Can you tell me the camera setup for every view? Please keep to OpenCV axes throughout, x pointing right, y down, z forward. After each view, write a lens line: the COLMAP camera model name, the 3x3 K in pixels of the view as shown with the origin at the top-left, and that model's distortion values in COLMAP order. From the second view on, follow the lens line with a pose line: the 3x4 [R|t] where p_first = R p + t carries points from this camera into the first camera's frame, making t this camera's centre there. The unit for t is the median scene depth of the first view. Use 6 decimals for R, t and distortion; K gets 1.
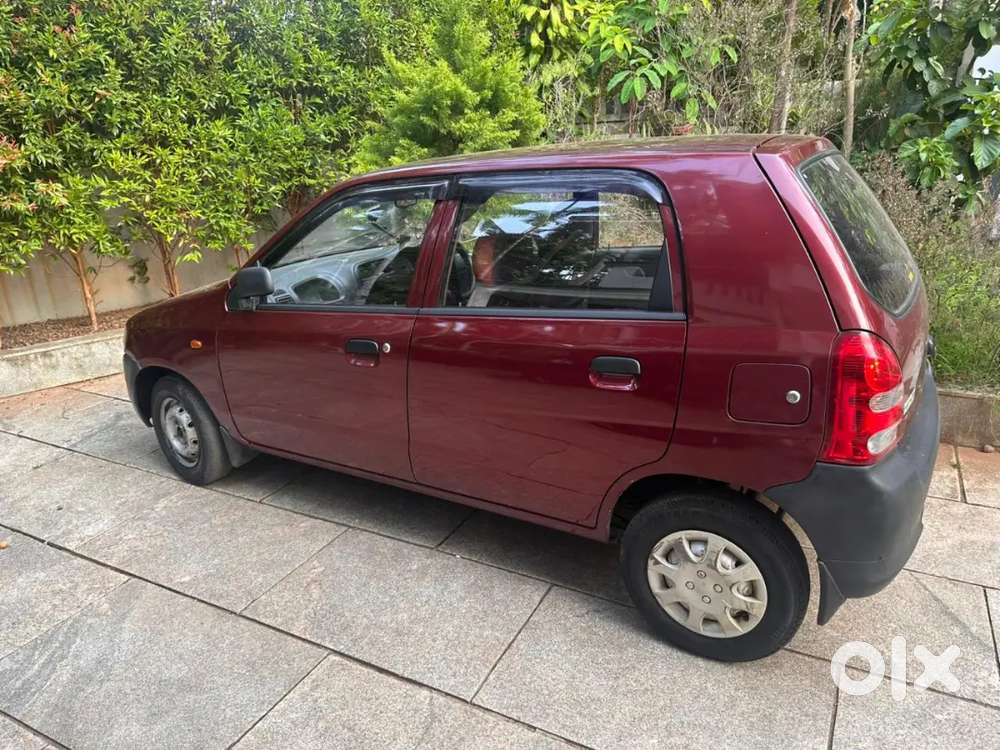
lens RADIAL K [[708.1, 0, 496.6], [0, 708.1, 374.3], [0, 0, 1]] dist [0.034624, -0.040936]
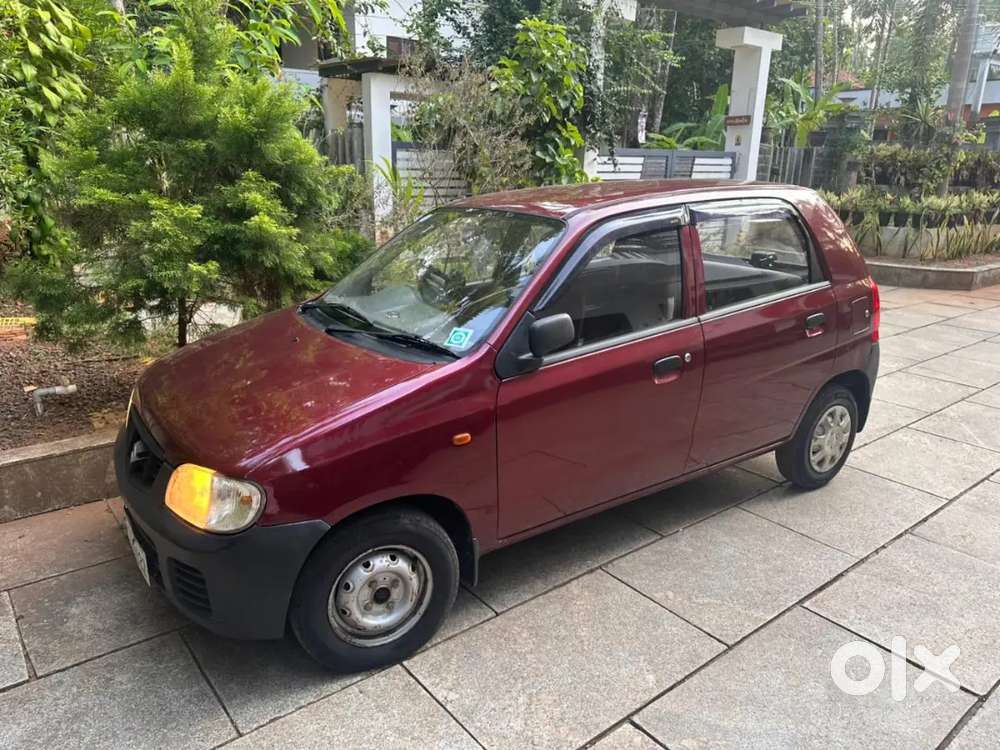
lens RADIAL K [[708.1, 0, 499.2], [0, 708.1, 371.5], [0, 0, 1]] dist [0.034624, -0.040936]
pose [[0.404097, -0.213490, 0.889454, -0.838752], [0.271108, 0.956645, 0.106447, -0.141986], [-0.873617, 0.198123, 0.444456, 0.501980]]
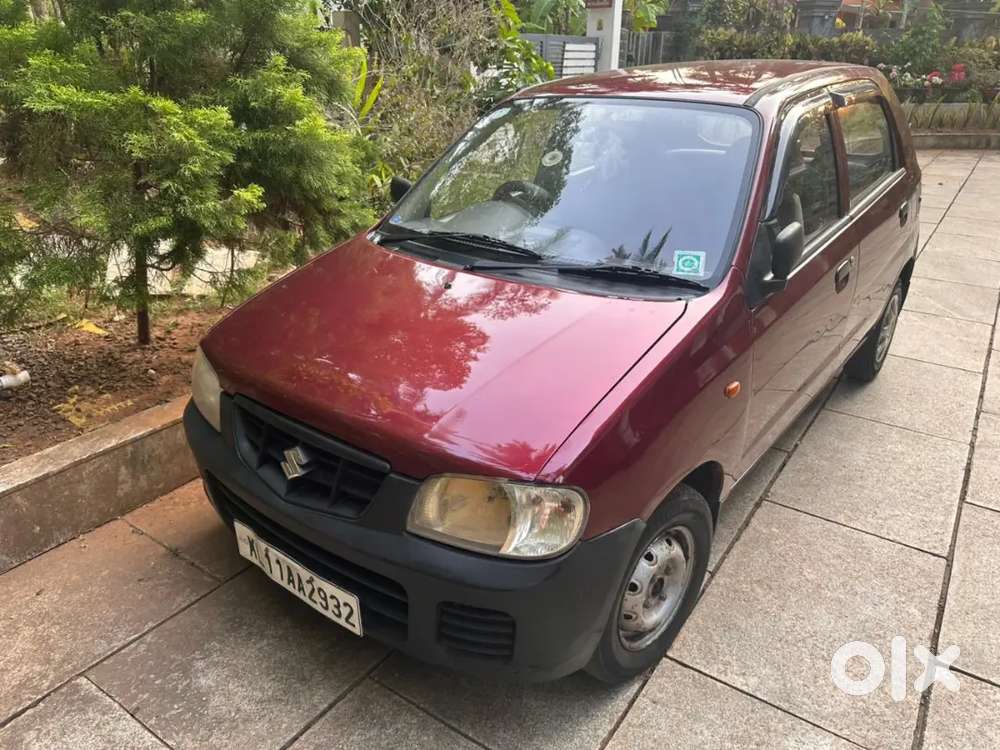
lens RADIAL K [[708.1, 0, 497.6], [0, 708.1, 372.5], [0, 0, 1]] dist [0.034624, -0.040936]
pose [[0.128953, -0.365653, 0.921775, -0.802020], [0.319530, 0.895280, 0.310442, -0.245481], [-0.938761, 0.254502, 0.232286, 0.838334]]
